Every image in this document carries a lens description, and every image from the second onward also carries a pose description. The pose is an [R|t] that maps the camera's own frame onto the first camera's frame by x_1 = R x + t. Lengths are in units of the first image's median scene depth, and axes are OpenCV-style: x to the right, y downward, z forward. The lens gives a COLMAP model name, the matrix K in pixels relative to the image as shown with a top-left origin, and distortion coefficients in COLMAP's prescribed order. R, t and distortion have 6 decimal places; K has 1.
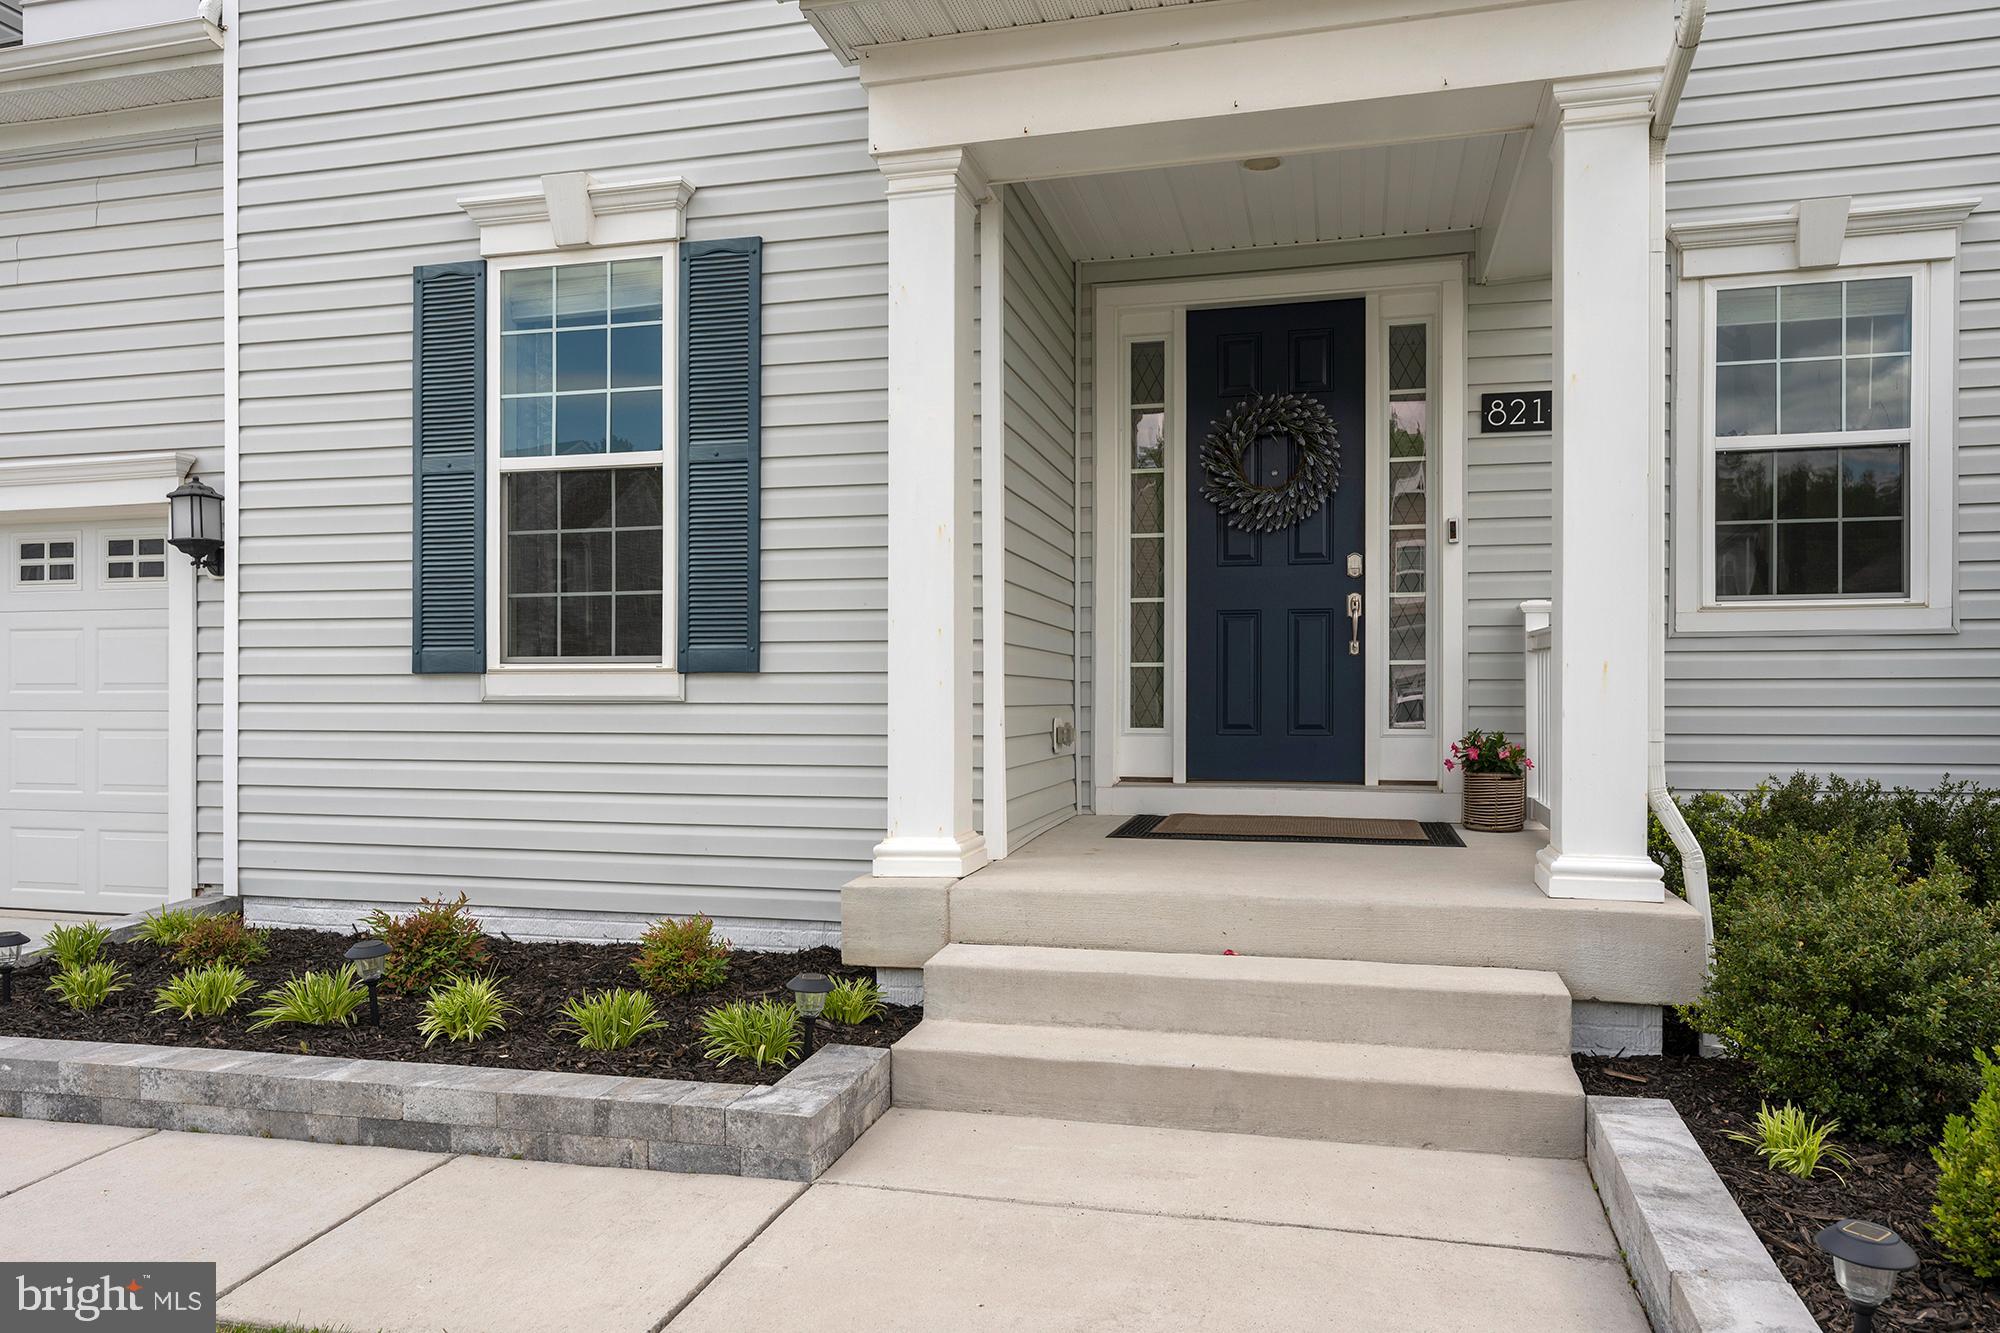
lens RADIAL K [[1296.5, 0, 996.5], [0, 1296.5, 723.8], [0, 0, 1]] dist [0.002553, 0.001068]
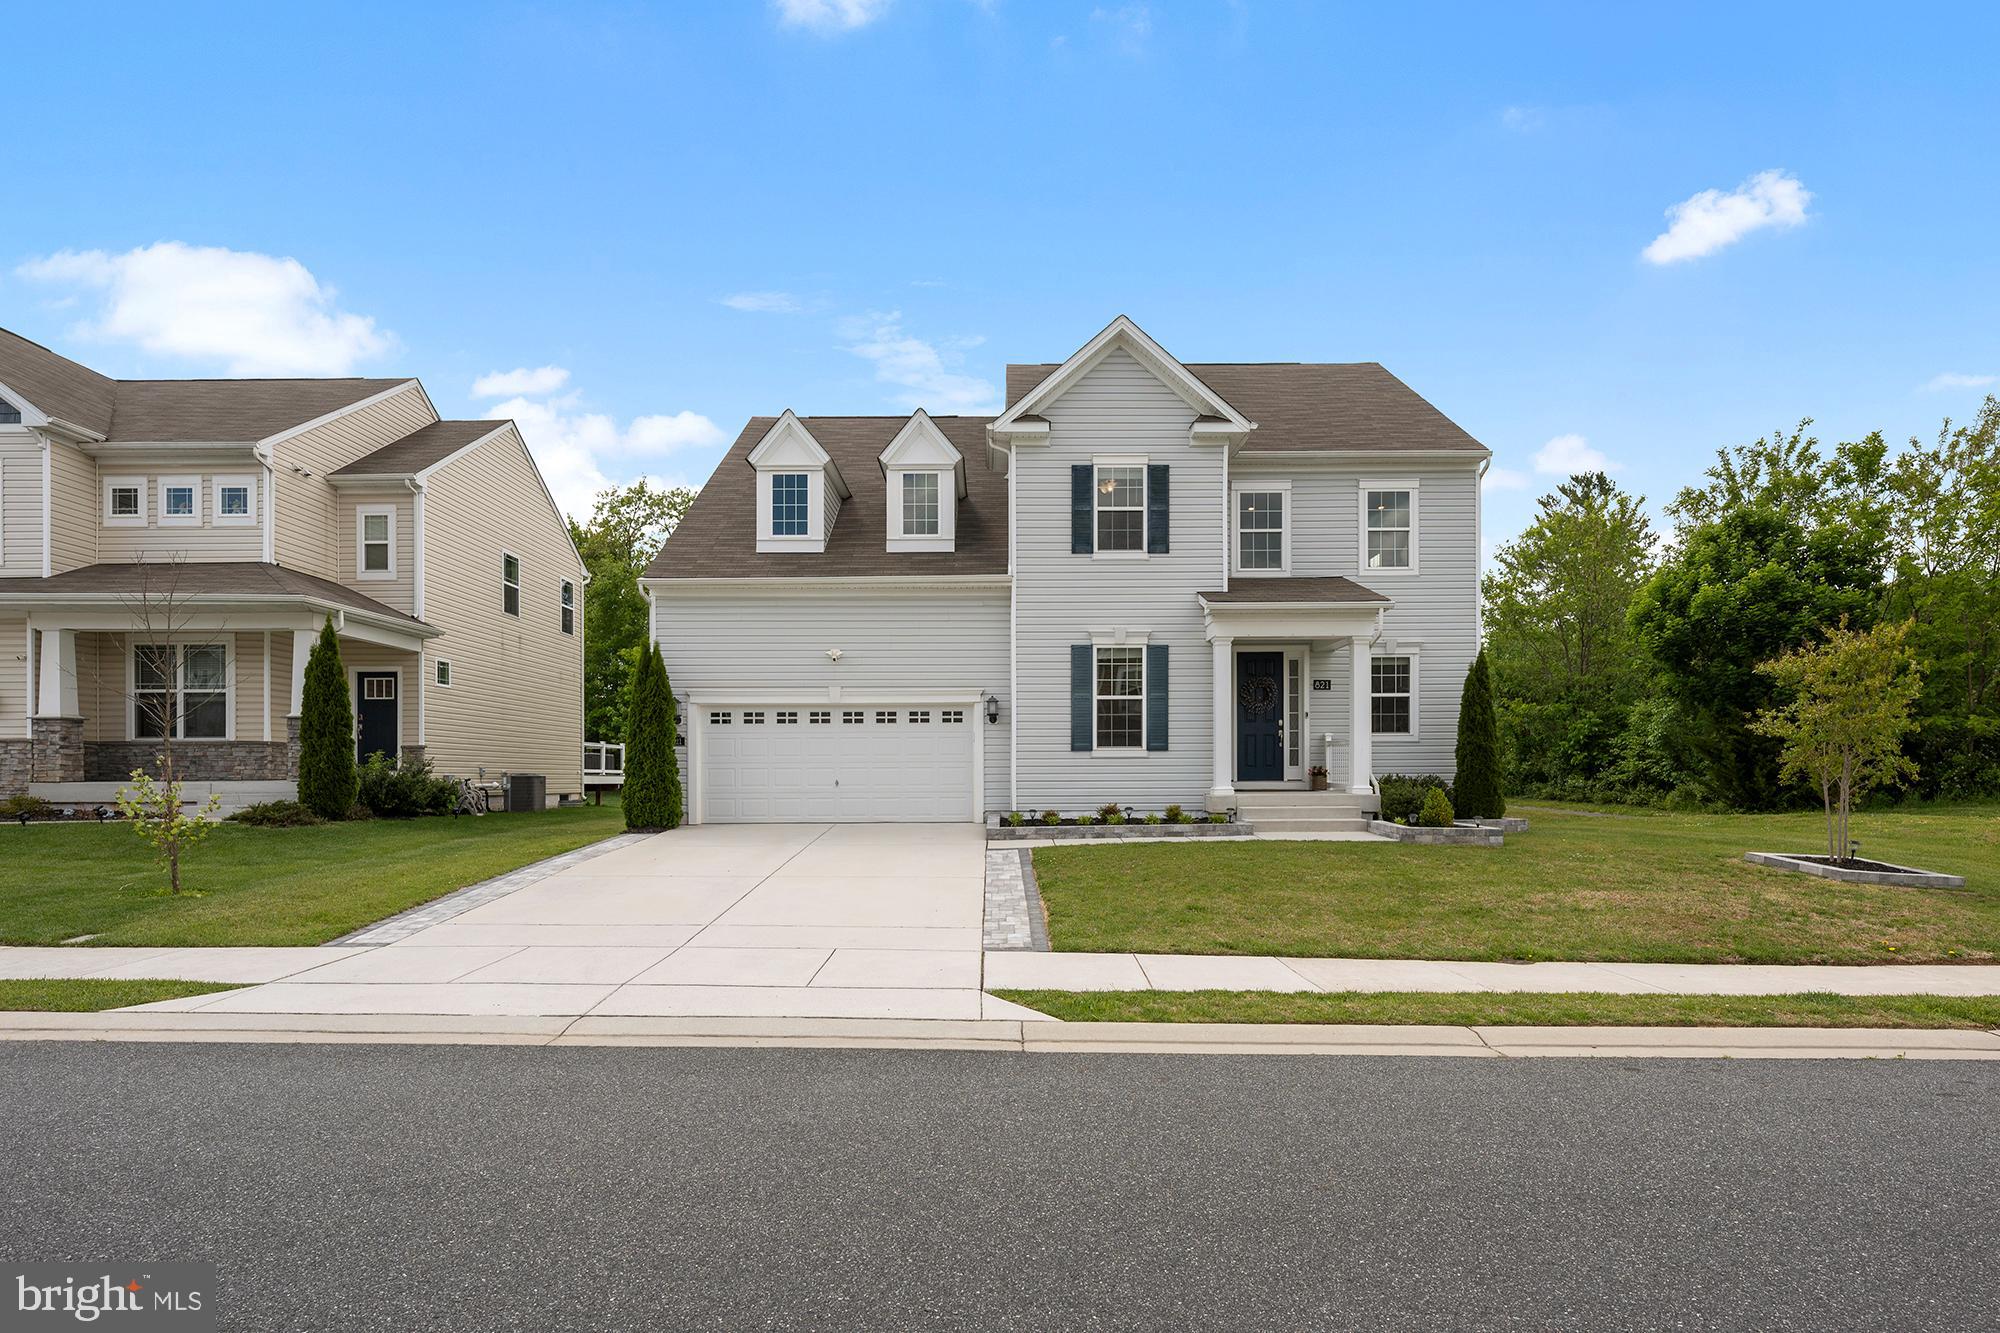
lens RADIAL K [[1057.1, 0, 967.9], [0, 1057.1, 822.8], [0, 0, 1]] dist [0.001300, 0.000774]
pose [[0.970660, -0.014395, 0.240027, -1.502398], [0.009630, 0.999733, 0.021010, 0.106136], [-0.240265, -0.018082, 0.970539, -1.971858]]
